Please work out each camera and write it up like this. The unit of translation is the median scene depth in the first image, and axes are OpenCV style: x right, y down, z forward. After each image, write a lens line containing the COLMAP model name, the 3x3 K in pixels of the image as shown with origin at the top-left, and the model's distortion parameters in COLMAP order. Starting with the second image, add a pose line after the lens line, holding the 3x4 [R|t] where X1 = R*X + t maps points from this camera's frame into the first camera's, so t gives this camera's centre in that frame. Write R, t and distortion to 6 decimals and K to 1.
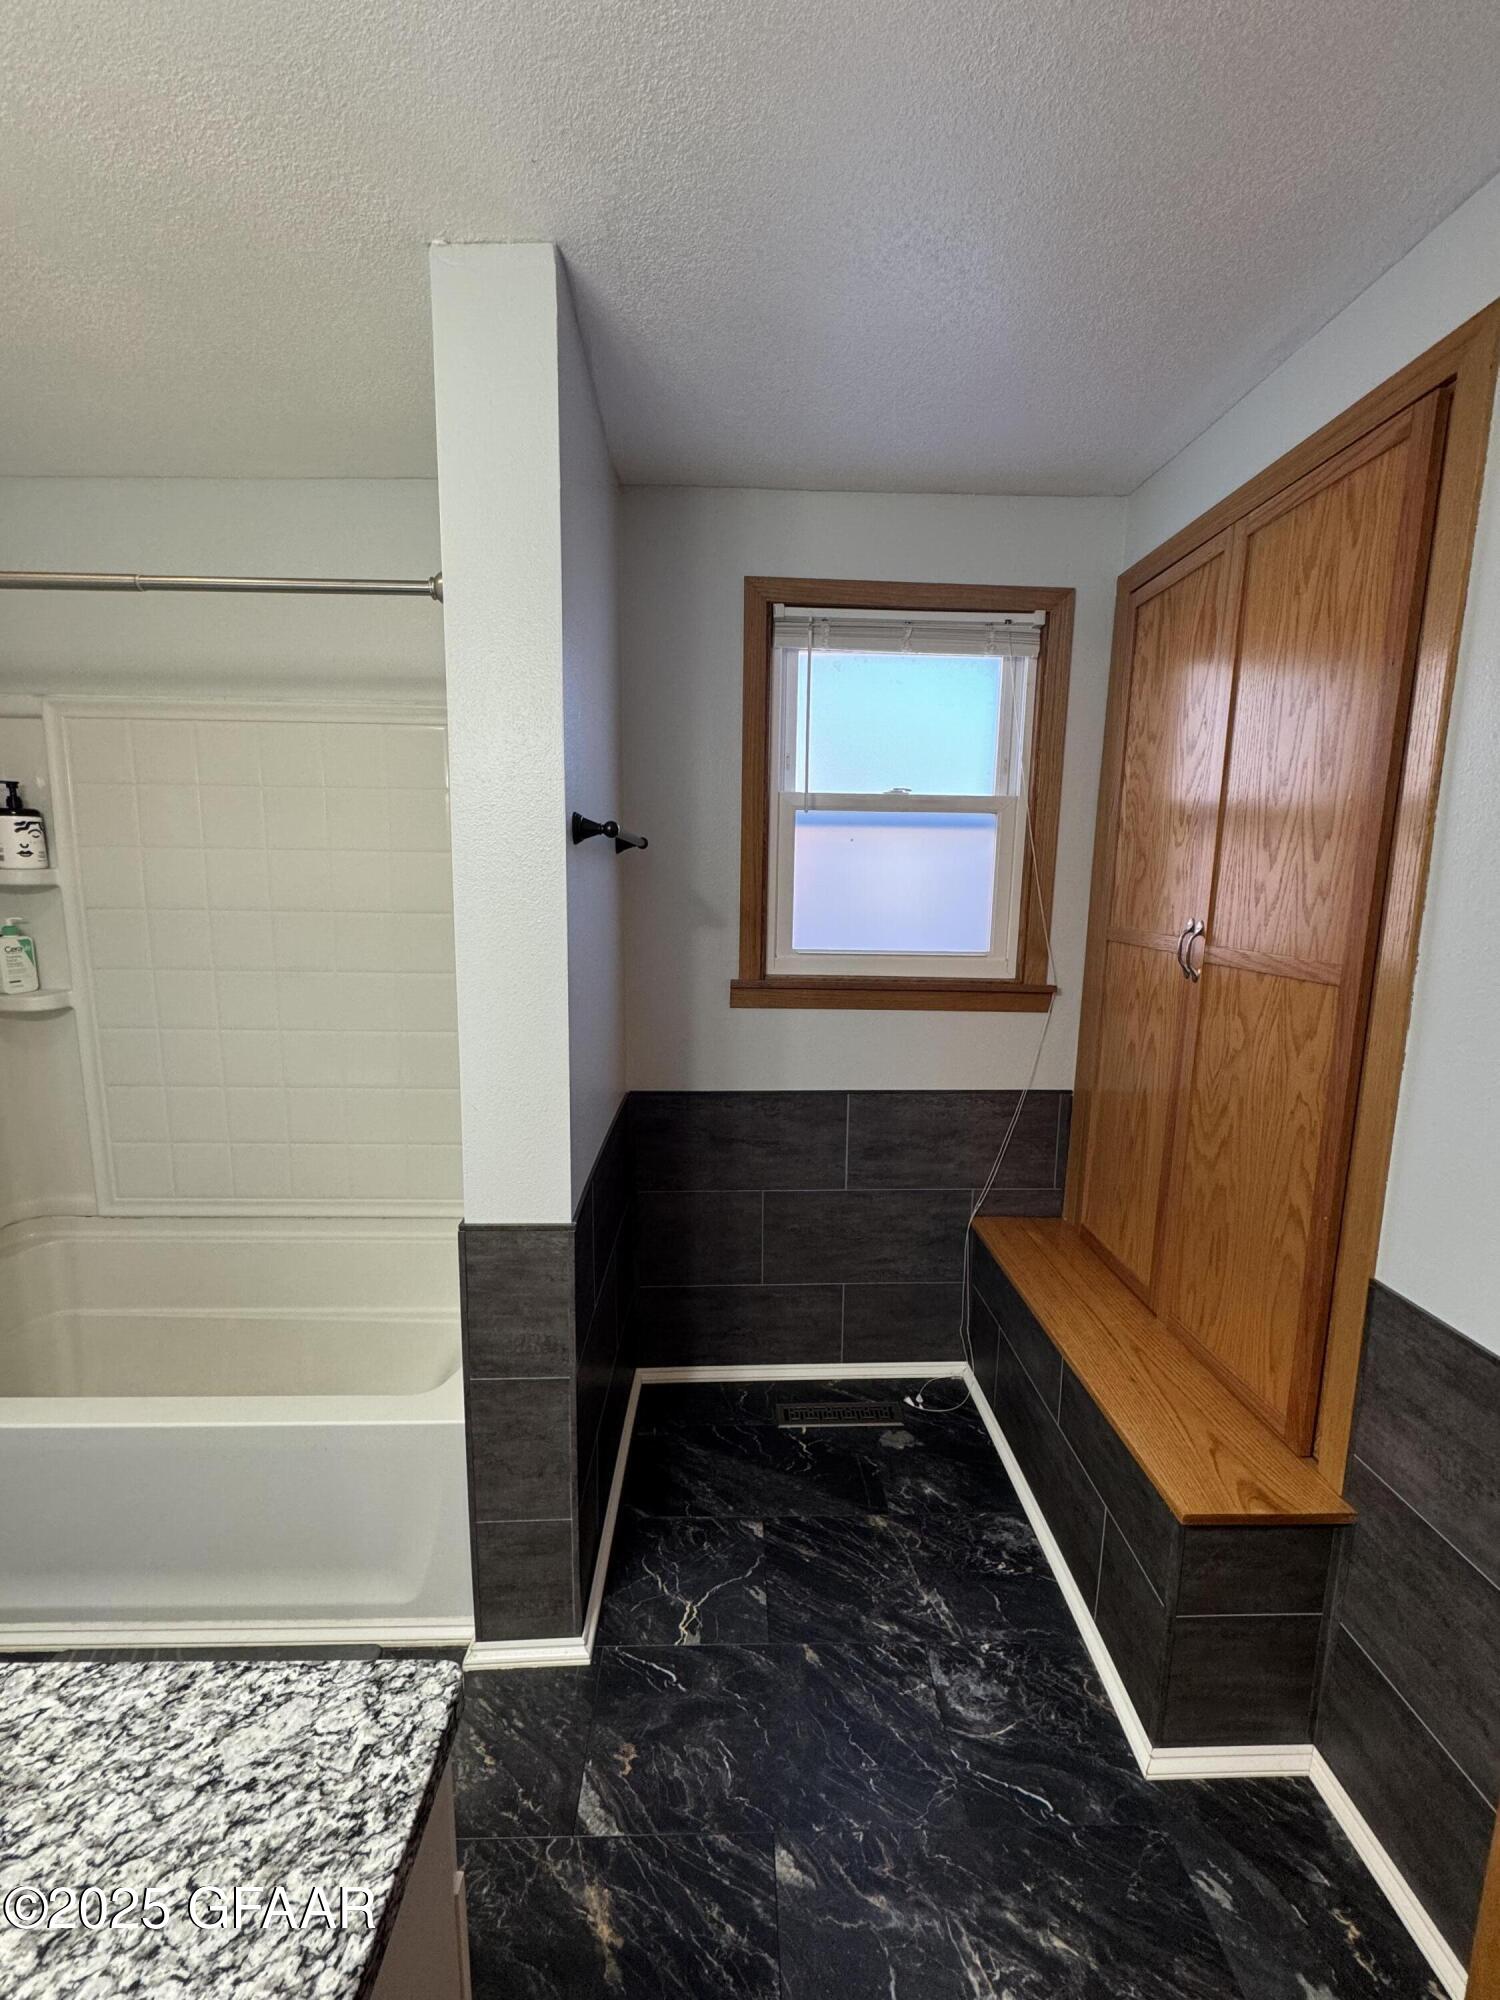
lens RADIAL K [[798.7, 0, 752.7], [0, 798.7, 998.9], [0, 0, 1]] dist [-0.006870, 0.001047]
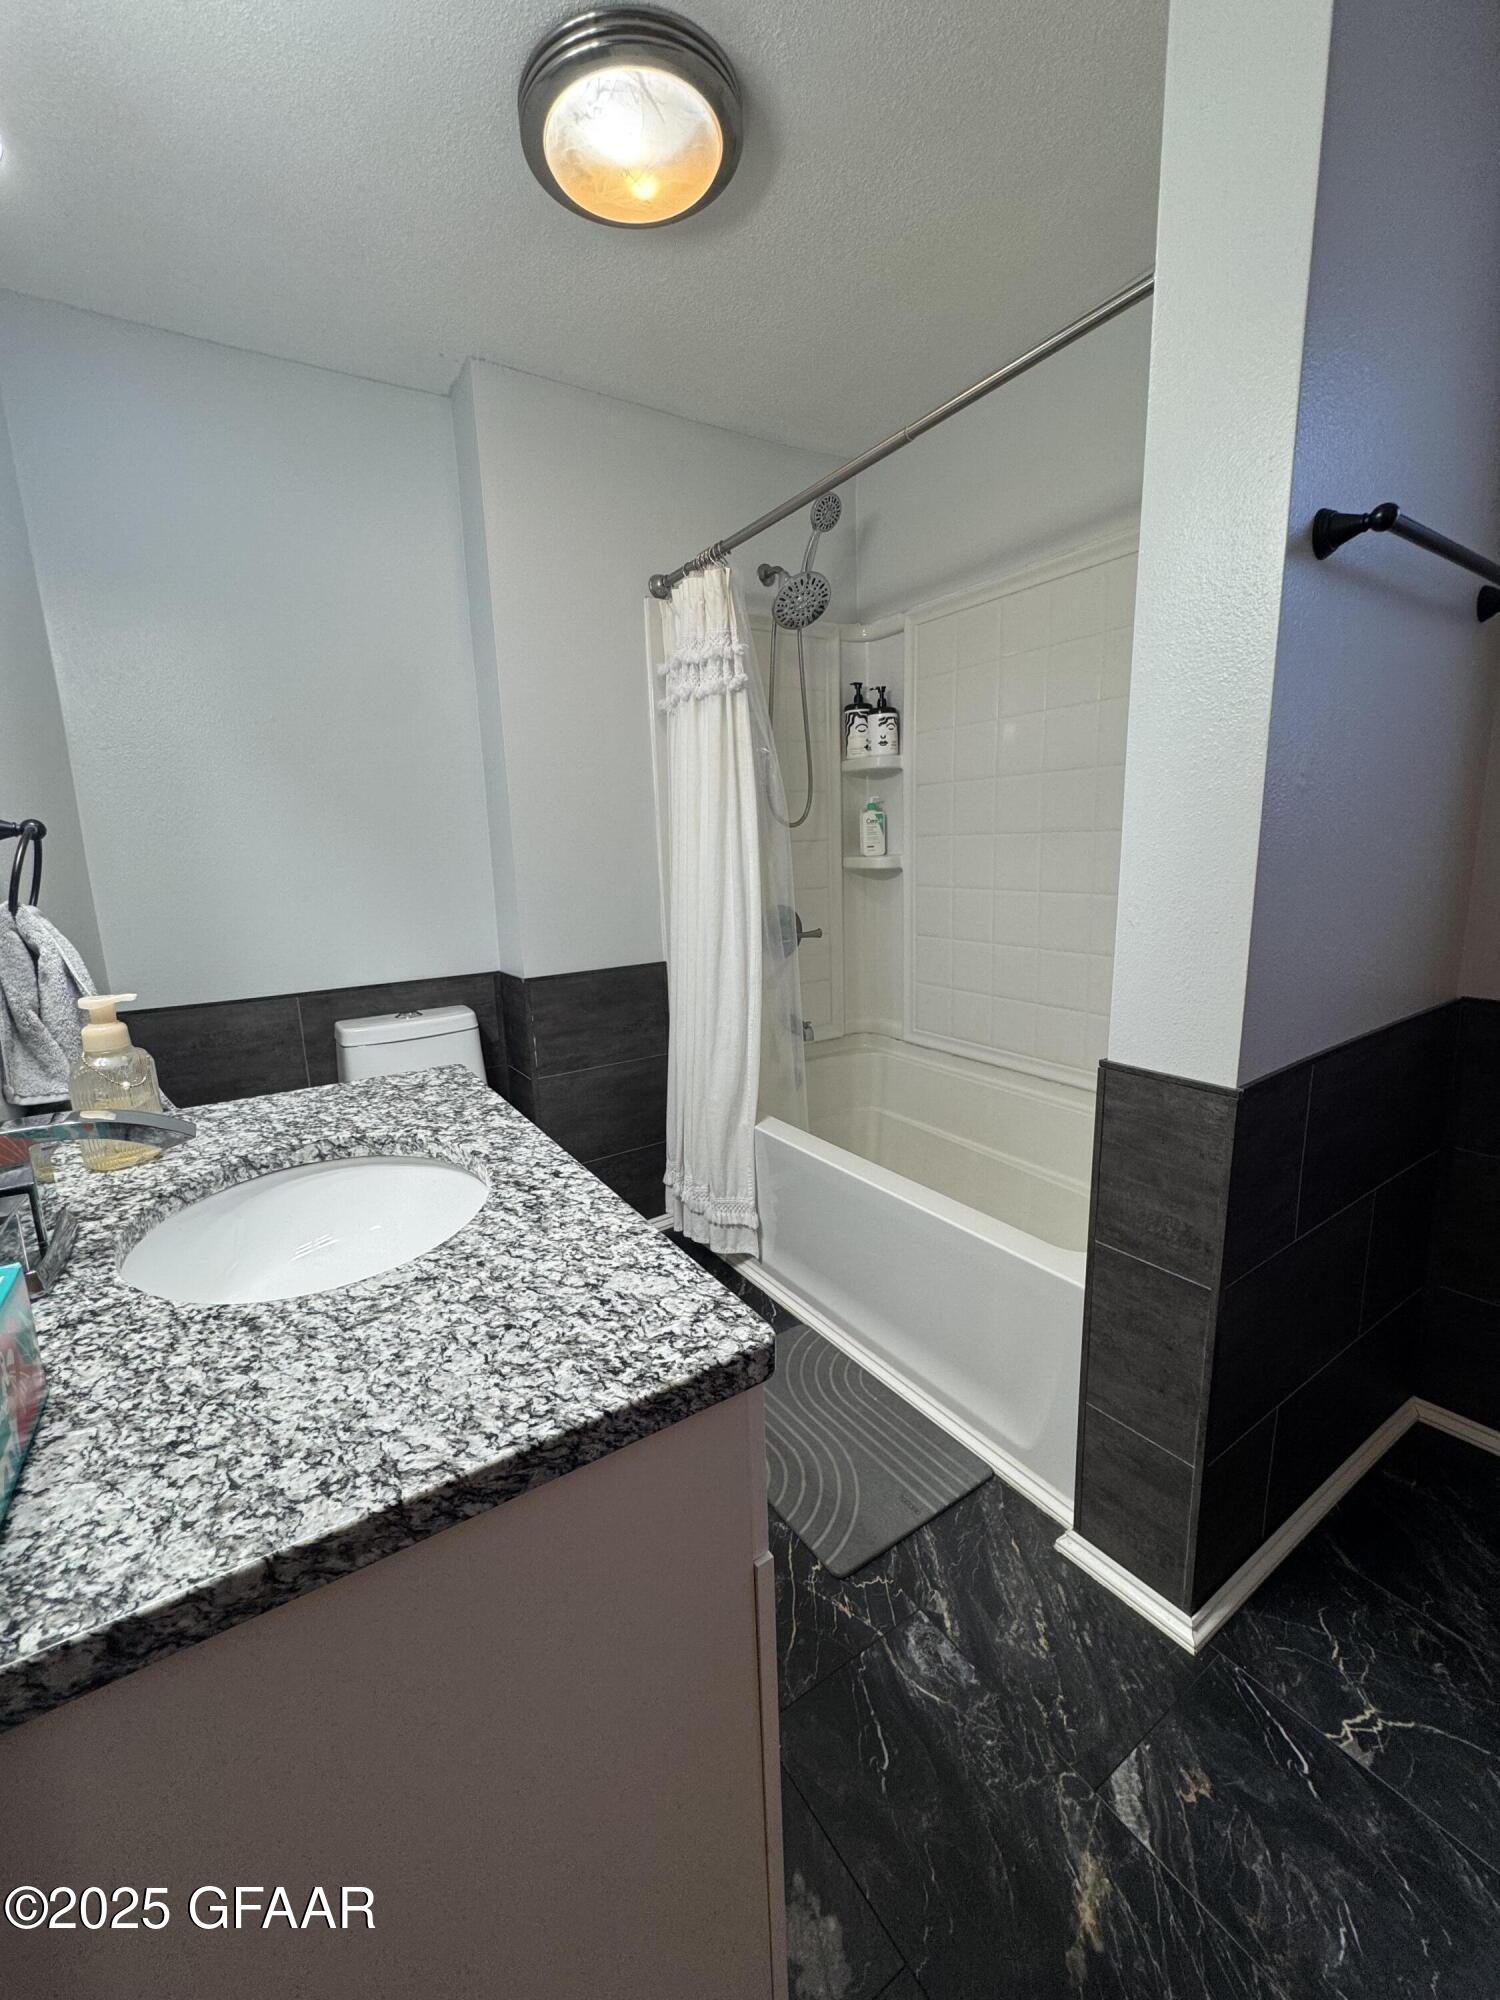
lens RADIAL K [[798.7, 0, 750.5], [0, 798.7, 998.2], [0, 0, 1]] dist [-0.006870, 0.001047]
pose [[0.522449, 0.132417, -0.842326, 0.354191], [-0.086111, 0.991011, 0.102381, 0.364276], [0.848311, 0.019044, 0.529156, 0.487859]]
